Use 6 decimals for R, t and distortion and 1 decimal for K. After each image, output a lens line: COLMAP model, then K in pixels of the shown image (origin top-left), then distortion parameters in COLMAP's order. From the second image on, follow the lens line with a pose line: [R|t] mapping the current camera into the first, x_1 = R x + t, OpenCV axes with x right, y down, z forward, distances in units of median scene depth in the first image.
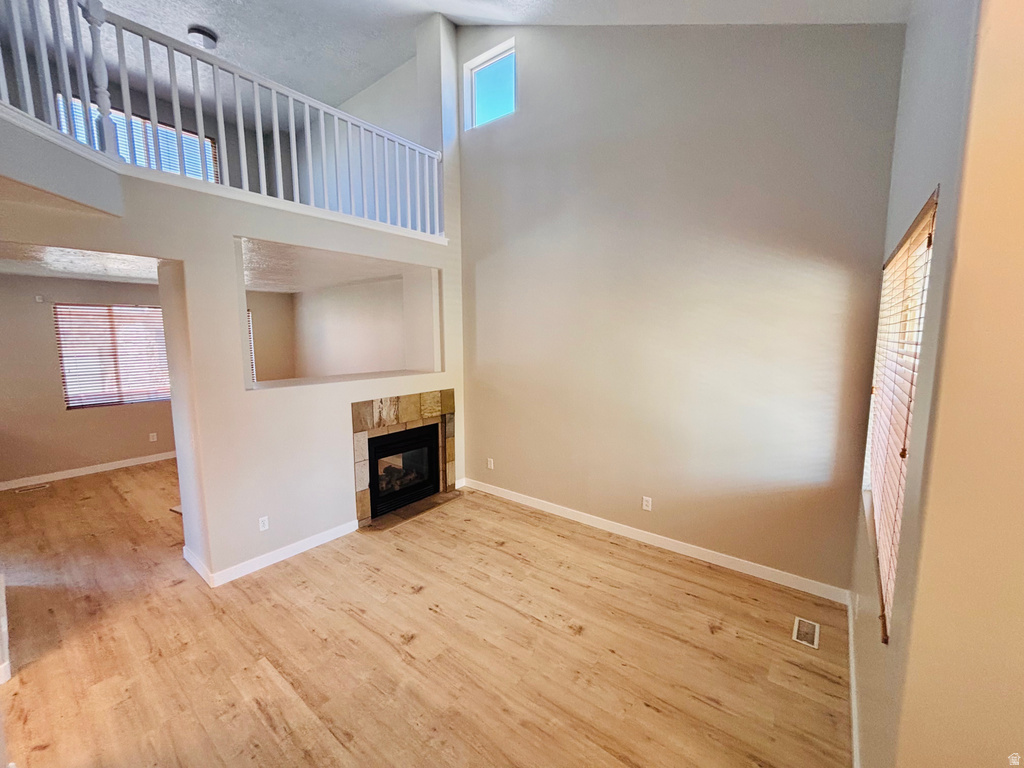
lens RADIAL K [[415.3, 0, 512.0], [0, 415.3, 384.0], [0, 0, 1]] dist [-0.001652, -0.000332]
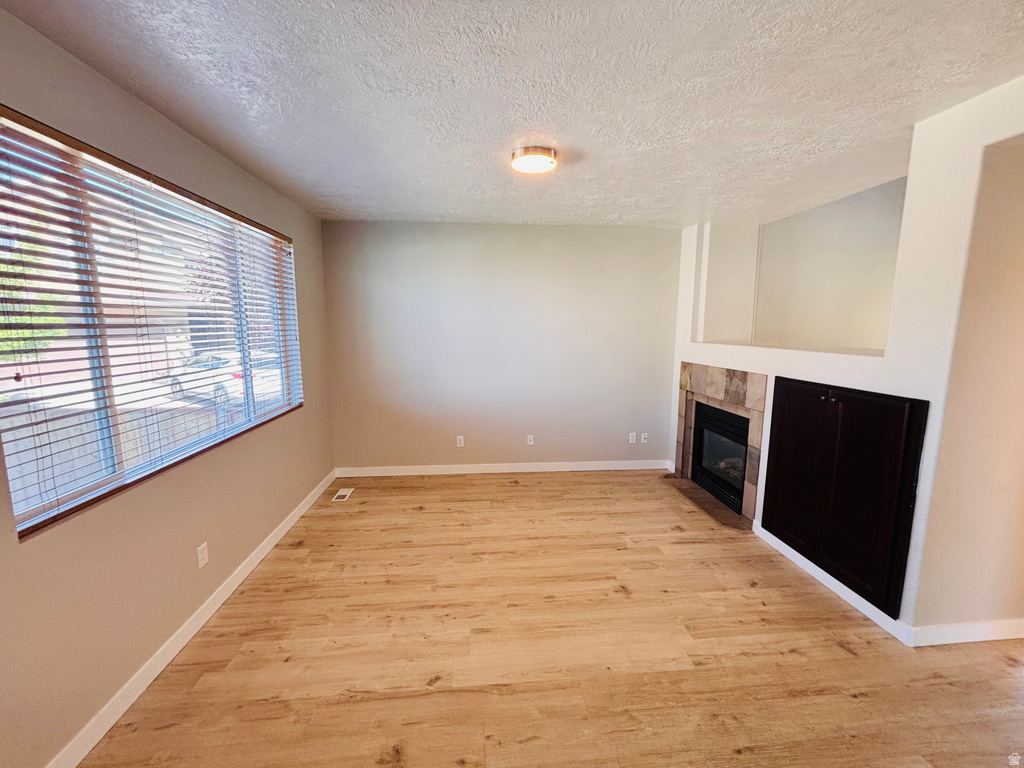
lens RADIAL K [[415.3, 0, 512.0], [0, 415.3, 384.0], [0, 0, 1]] dist [-0.001652, -0.000332]
pose [[0.731155, -0.087006, 0.676641, -1.084837], [0.078498, 0.995976, 0.043245, -0.024275], [-0.677680, 0.021496, 0.735042, 0.642526]]
